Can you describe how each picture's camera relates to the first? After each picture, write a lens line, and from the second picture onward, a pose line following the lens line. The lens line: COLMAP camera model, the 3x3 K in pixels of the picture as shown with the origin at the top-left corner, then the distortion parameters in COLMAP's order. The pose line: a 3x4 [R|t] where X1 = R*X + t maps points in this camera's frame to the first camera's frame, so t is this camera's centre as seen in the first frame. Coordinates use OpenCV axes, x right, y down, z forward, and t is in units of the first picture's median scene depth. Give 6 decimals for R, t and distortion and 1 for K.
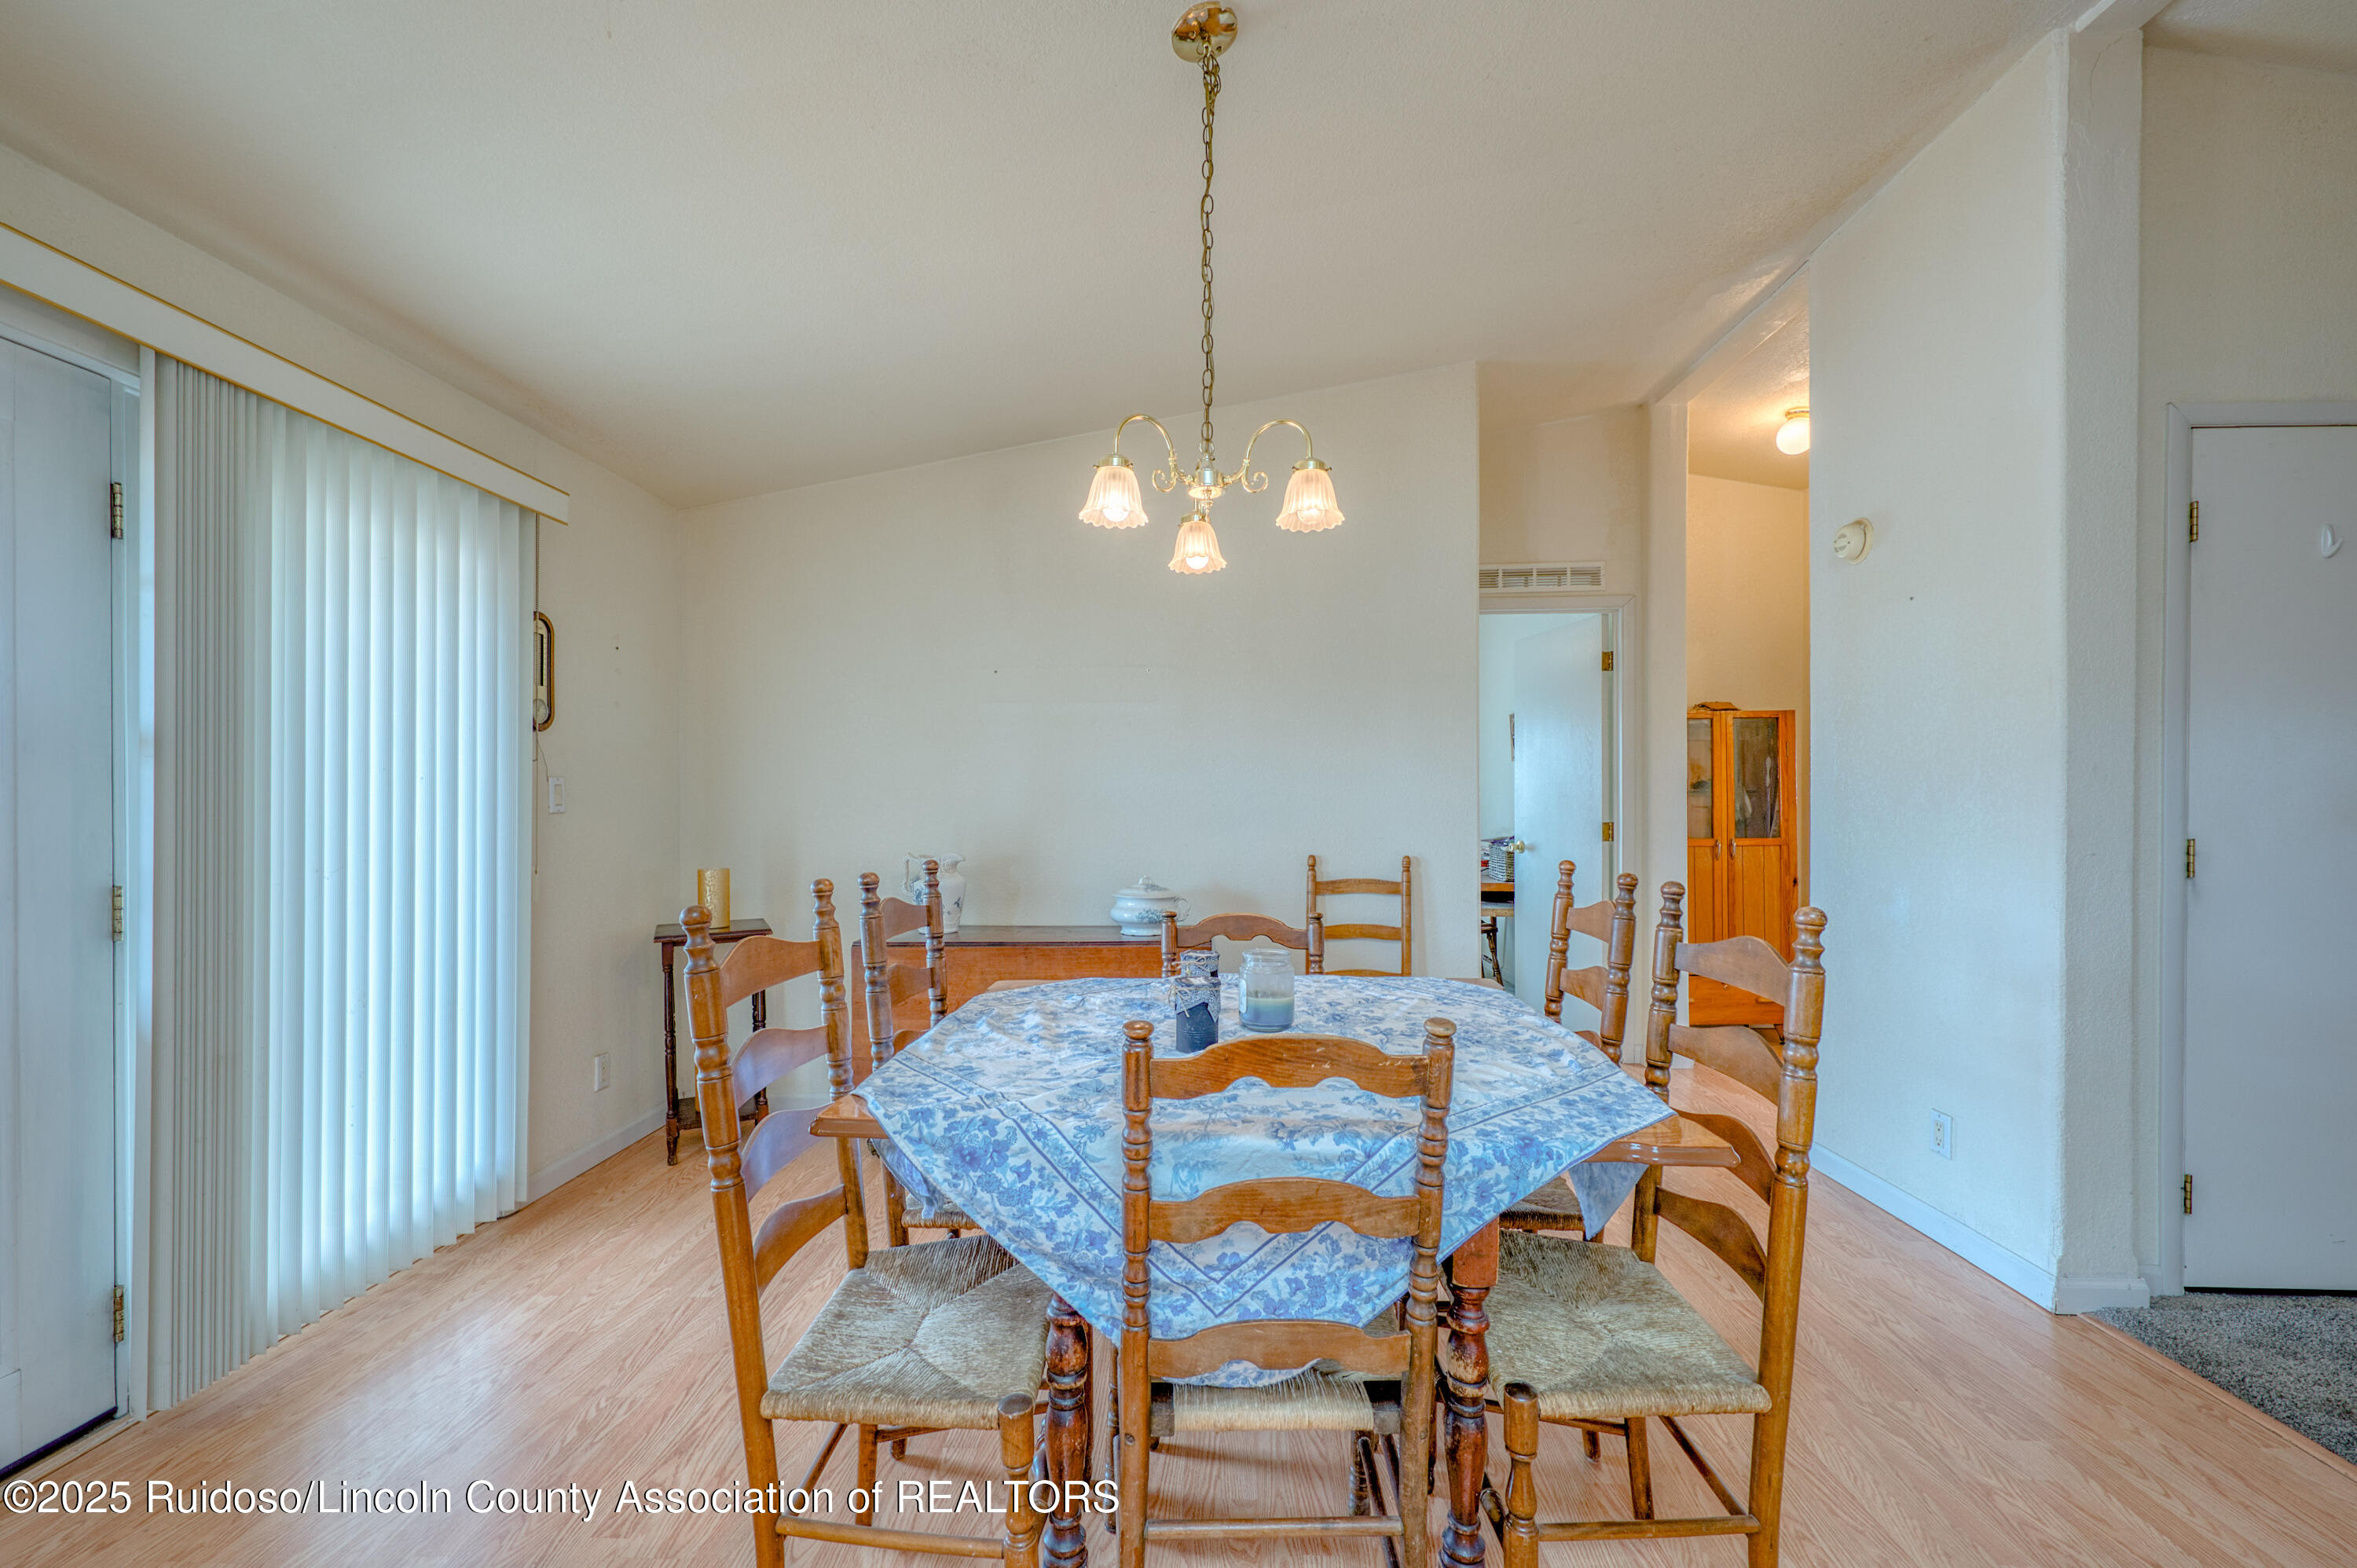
lens RADIAL K [[937.6, 0, 1176.2], [0, 937.6, 806.8], [0, 0, 1]] dist [-0.002718, -0.000091]
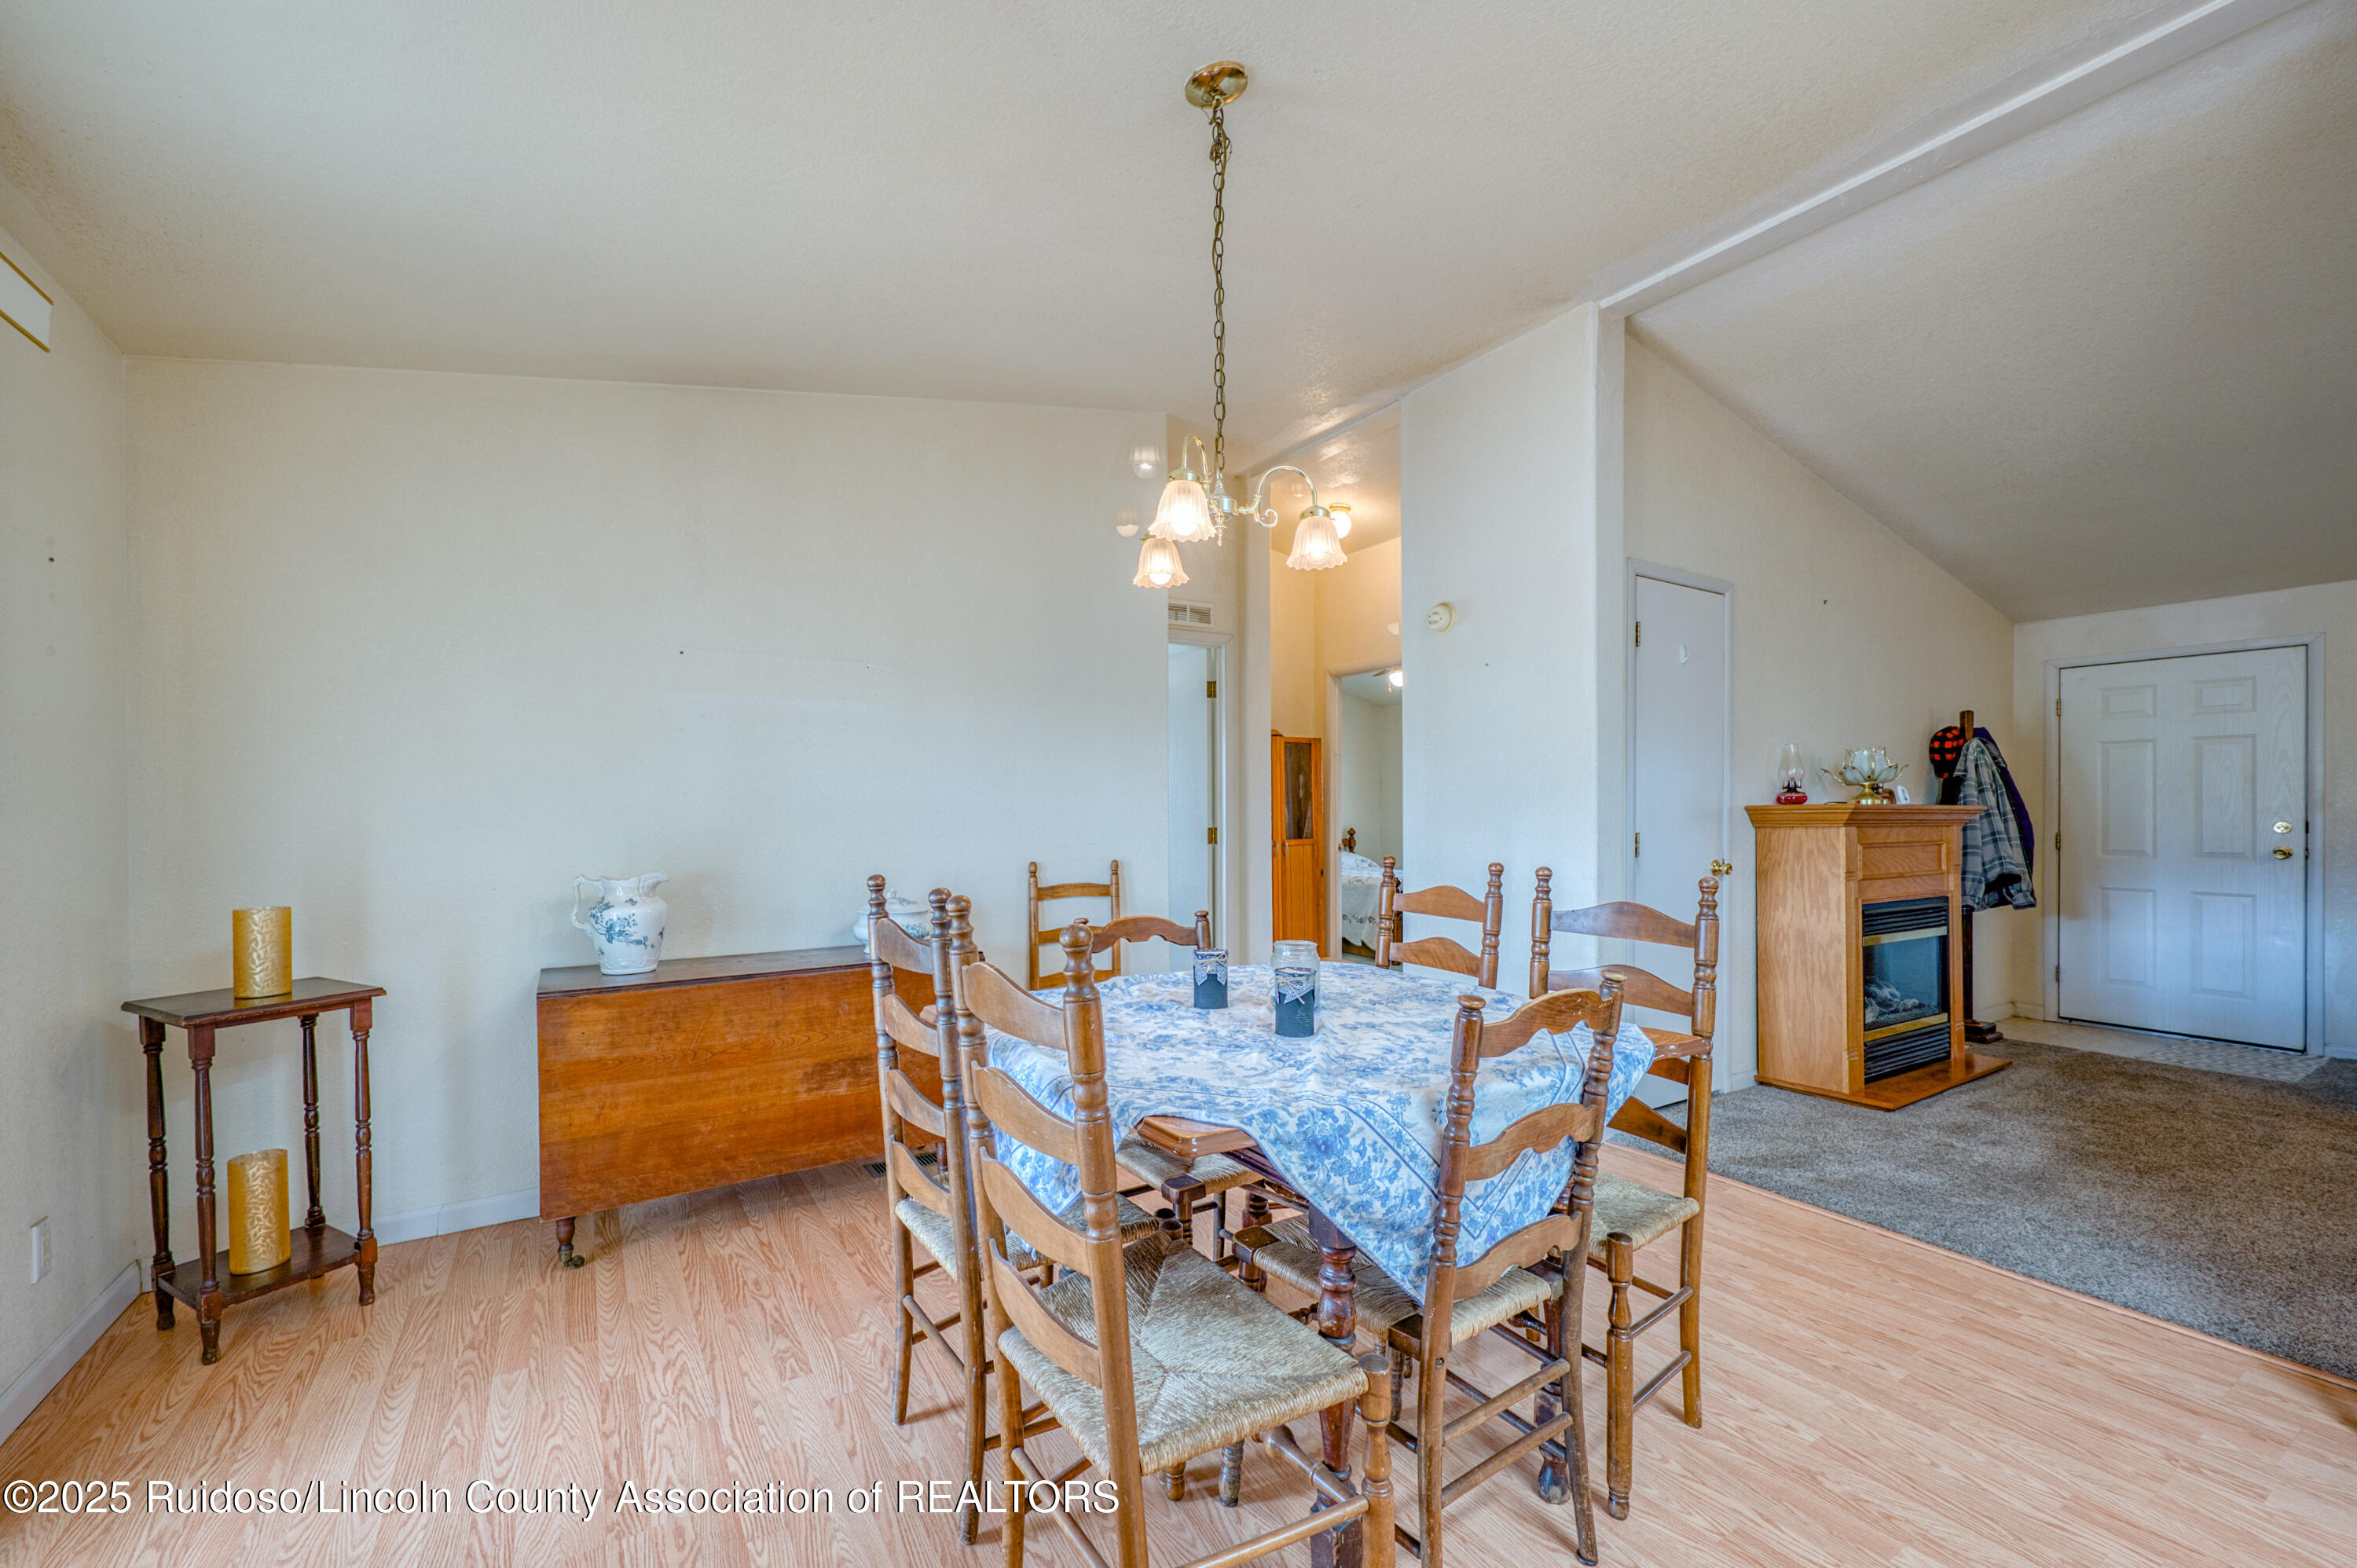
lens RADIAL K [[944.1, 0, 1159.4], [0, 944.1, 812.4], [0, 0, 1]] dist [-0.002672, -0.000226]
pose [[0.830936, -0.001101, 0.556367, -0.507098], [0.003178, 0.999991, -0.002766, 0.001820], [-0.556359, 0.004067, 0.830932, 0.119052]]
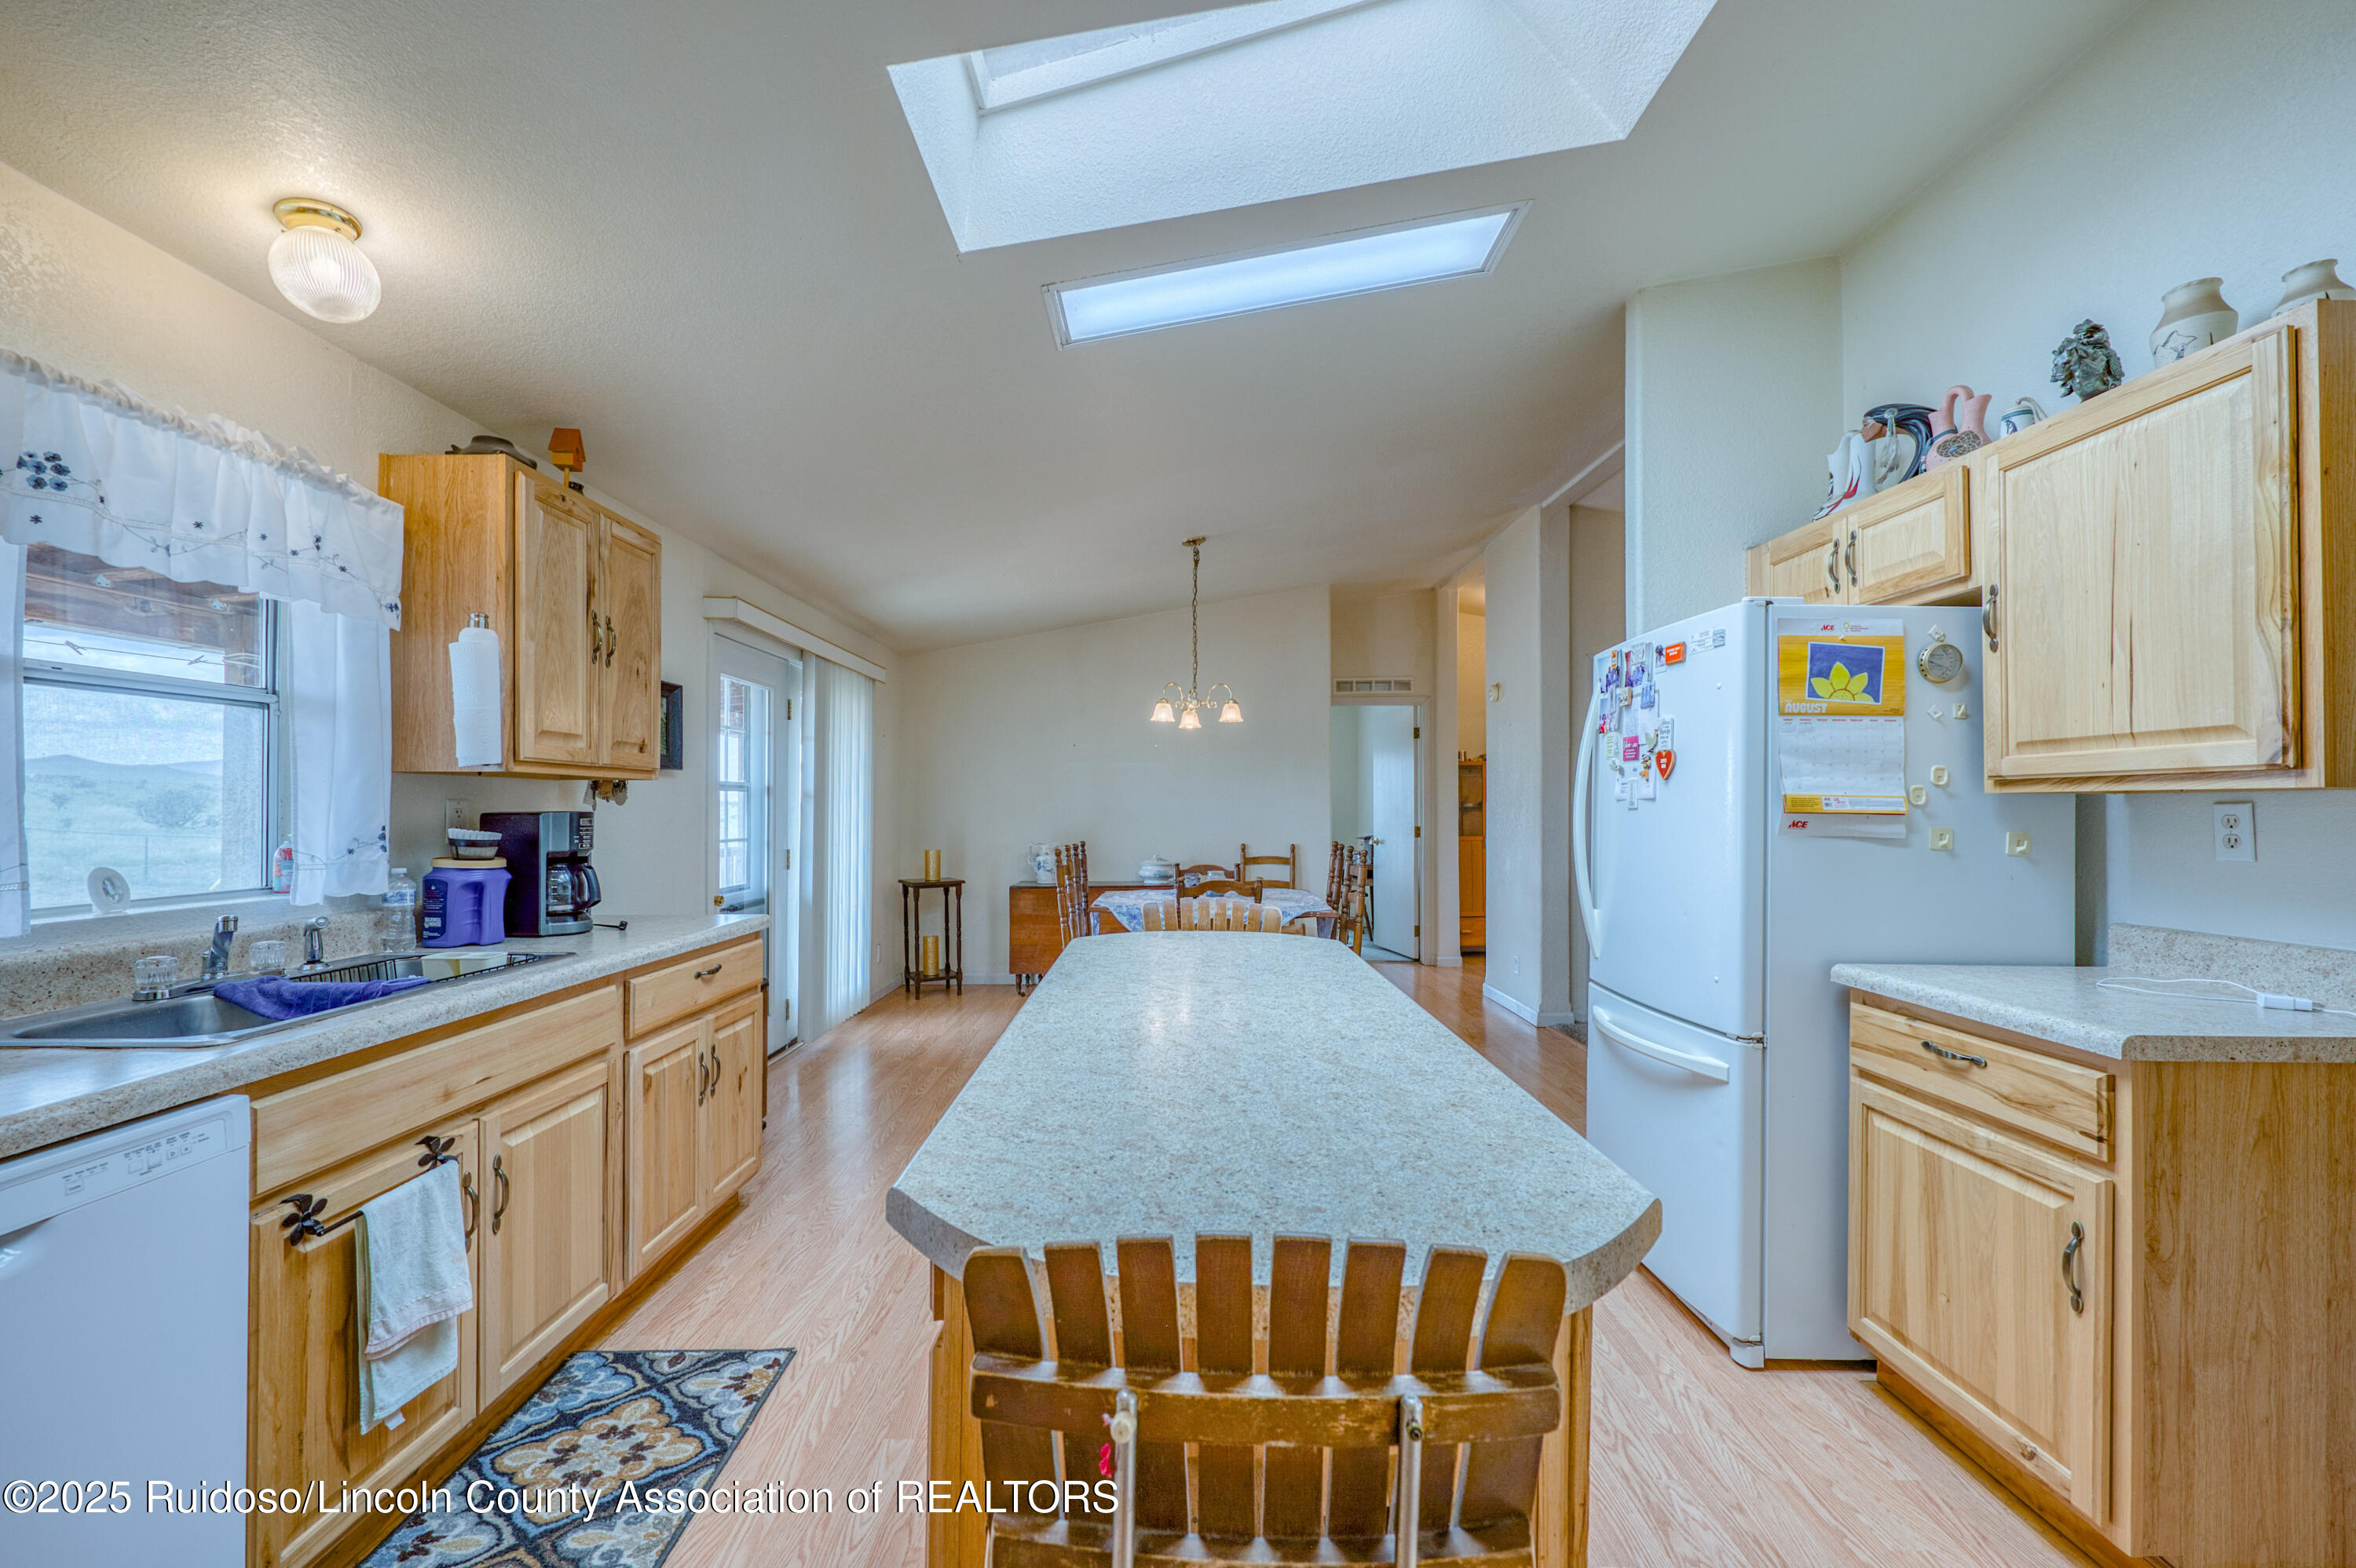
lens RADIAL K [[935.0, 0, 1171.5], [0, 935.0, 797.1], [0, 0, 1]] dist [-0.000658, -0.000116]
pose [[0.999327, 0.002121, 0.036632, -0.110349], [-0.001567, 0.999884, -0.015160, -0.021670], [-0.036660, 0.015093, 0.999214, -1.425070]]
